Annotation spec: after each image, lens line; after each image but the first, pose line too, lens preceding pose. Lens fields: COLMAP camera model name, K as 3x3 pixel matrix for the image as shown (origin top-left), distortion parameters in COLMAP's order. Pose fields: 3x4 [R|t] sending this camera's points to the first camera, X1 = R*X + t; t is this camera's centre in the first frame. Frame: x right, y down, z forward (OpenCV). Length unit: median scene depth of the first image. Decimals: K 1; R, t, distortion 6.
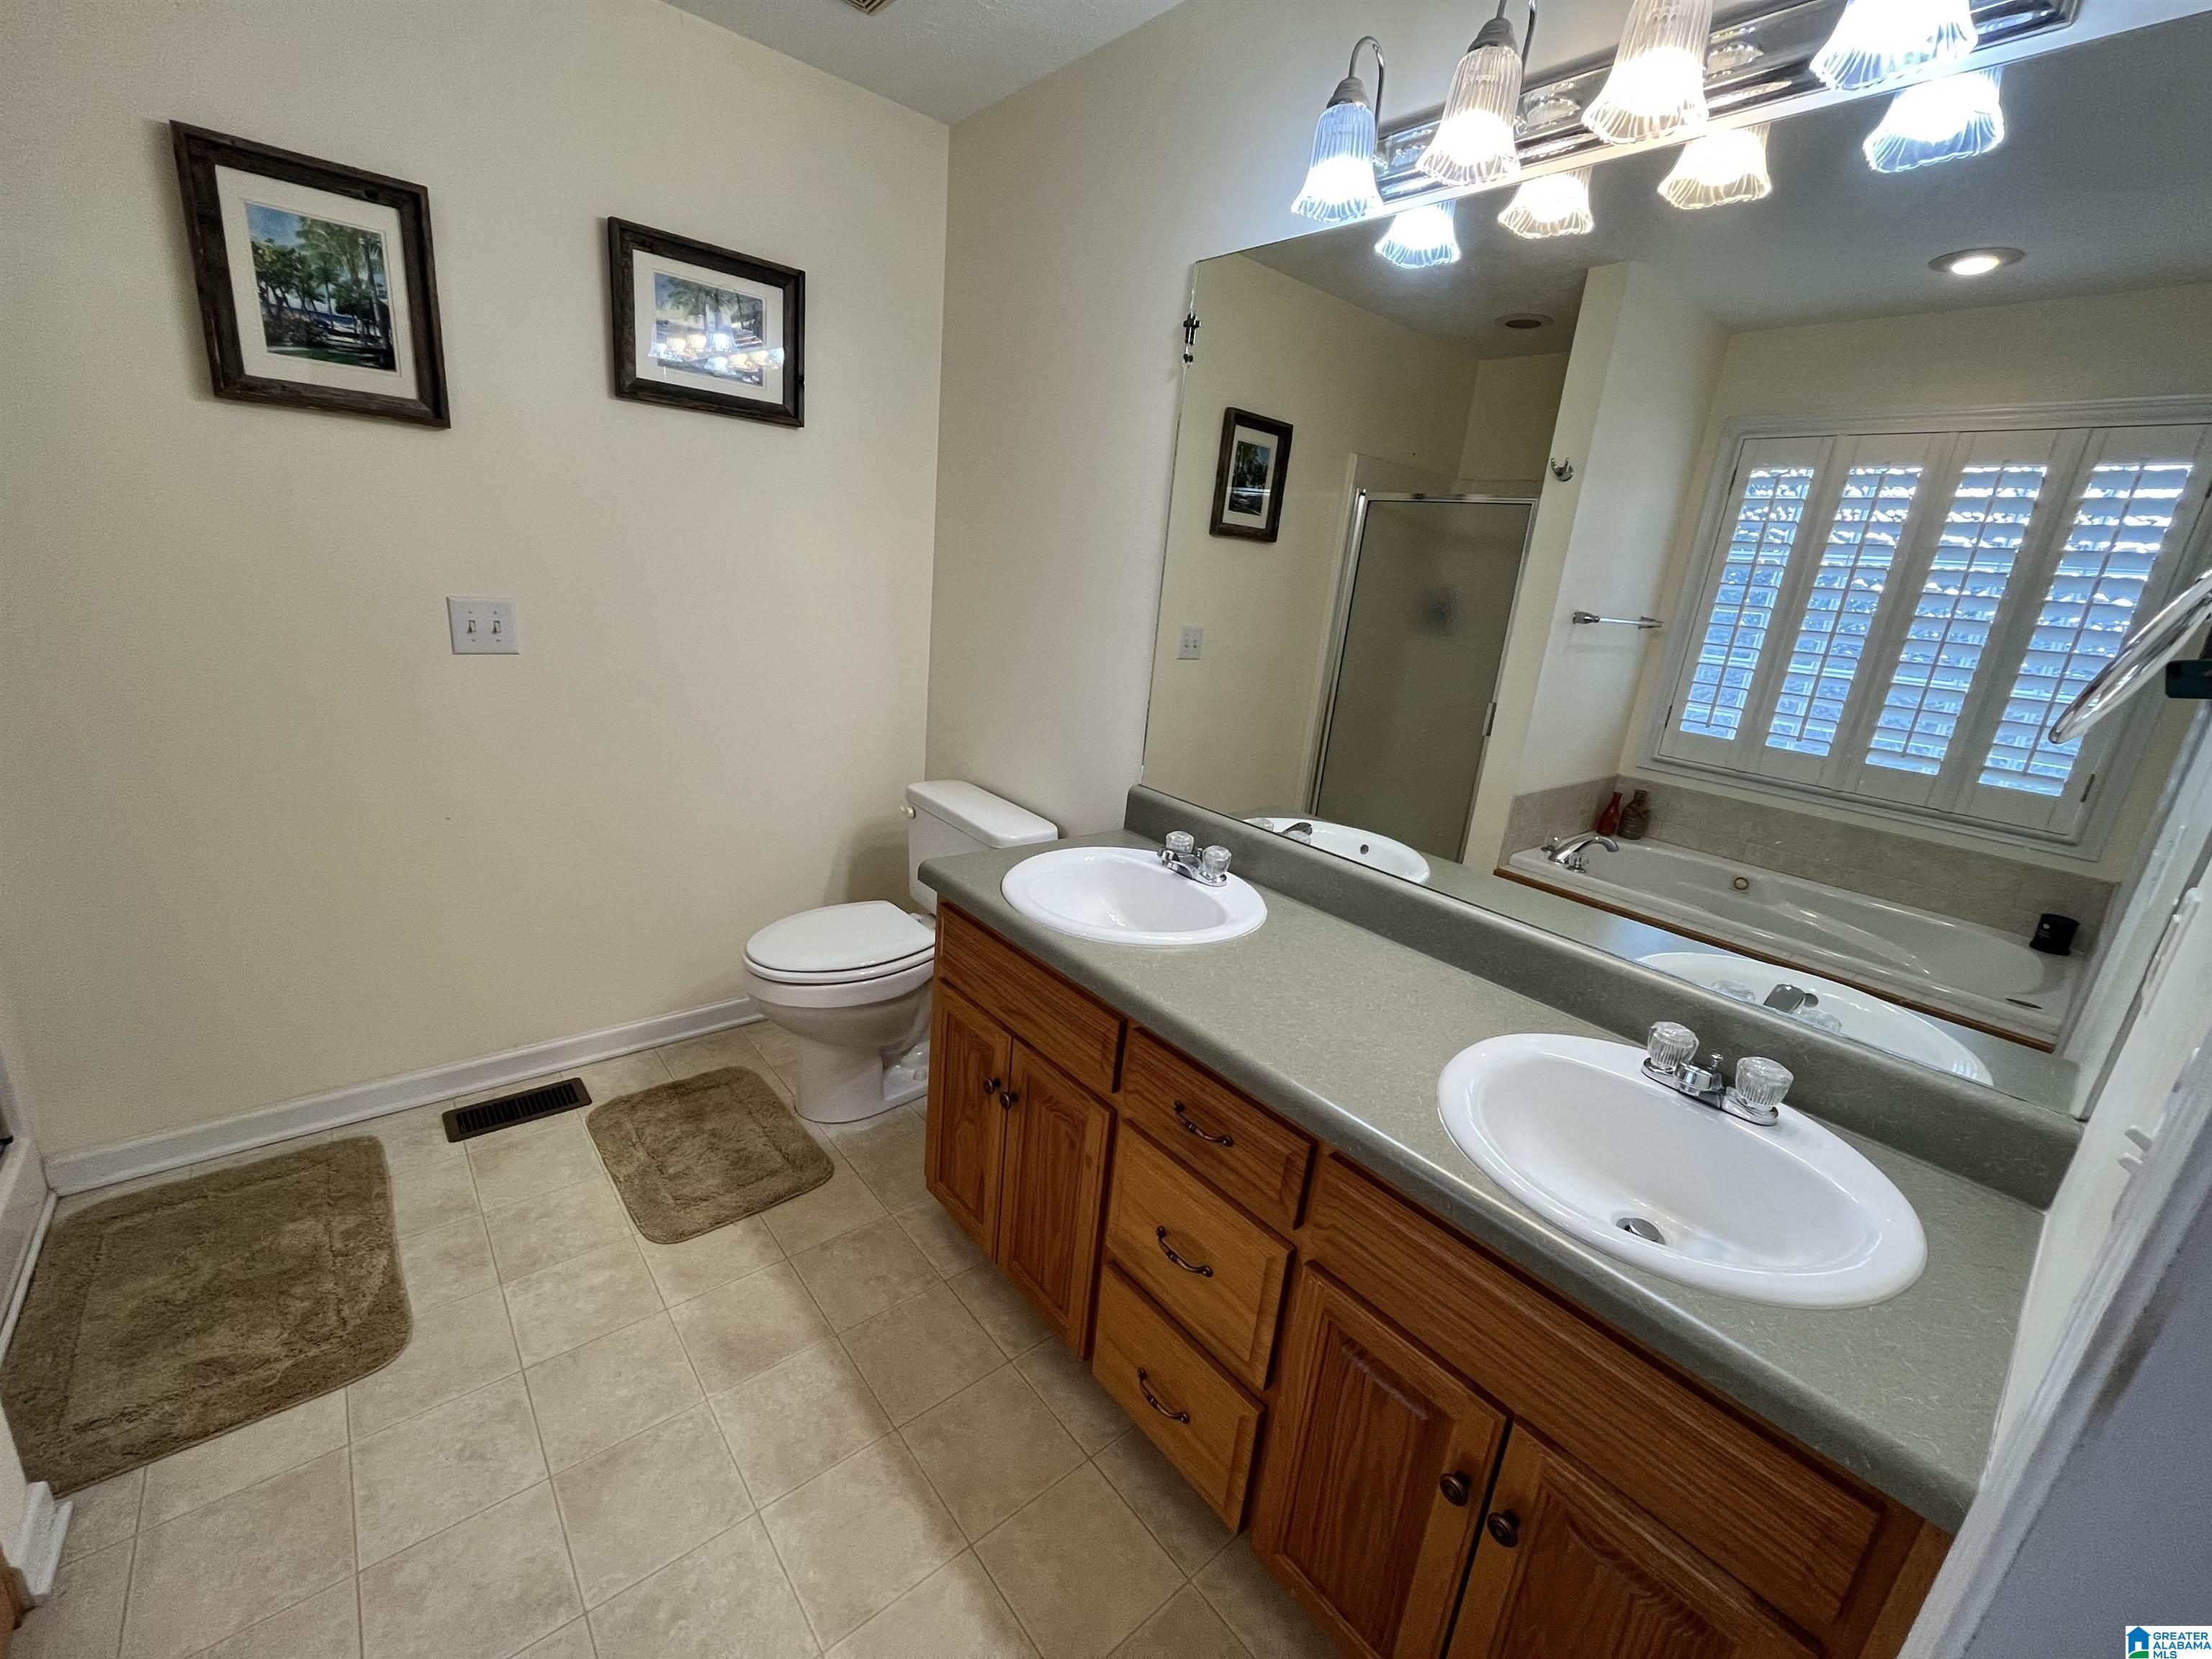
lens RADIAL K [[902.6, 0, 1096.5], [0, 902.6, 825.0], [0, 0, 1]] dist [-0.001869, -0.000234]
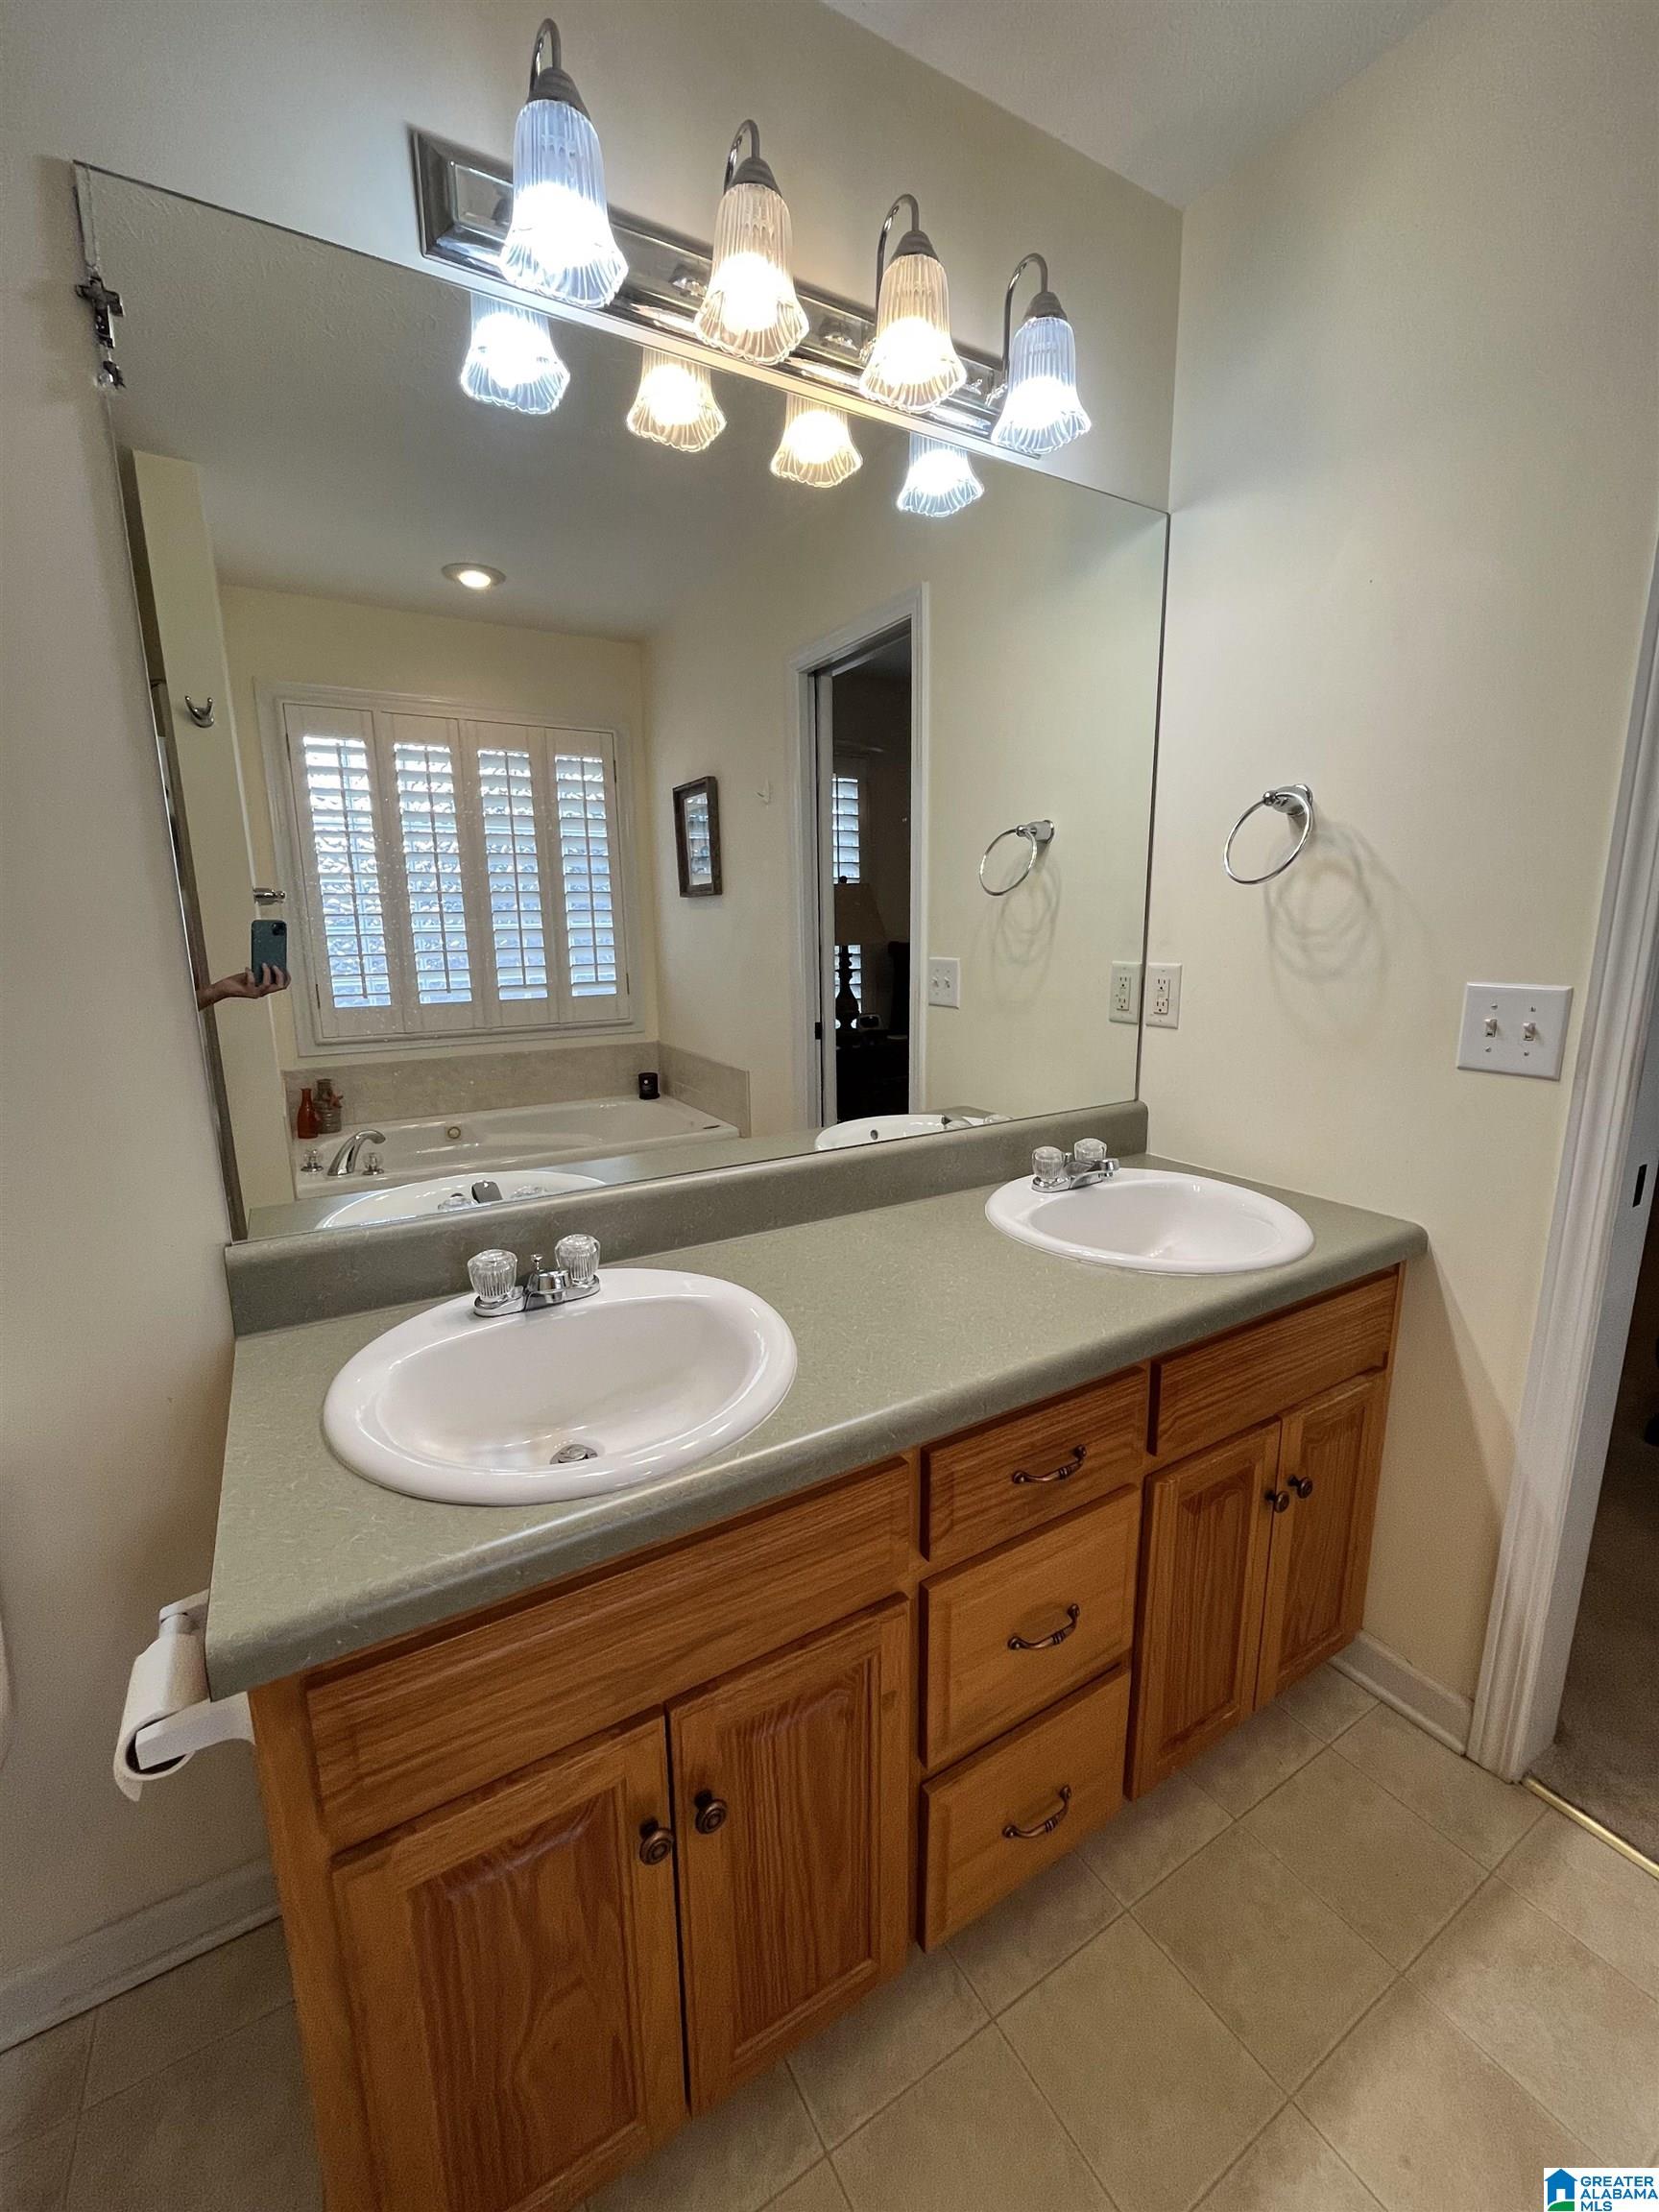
lens RADIAL K [[902.6, 0, 835.6], [0, 902.6, 1100.1], [0, 0, 1]] dist [-0.001869, -0.000234]
pose [[0.146933, -0.282273, 0.948015, -0.395876], [0.295294, 0.927230, 0.230316, -0.149319], [-0.944040, 0.246103, 0.219594, 0.607230]]
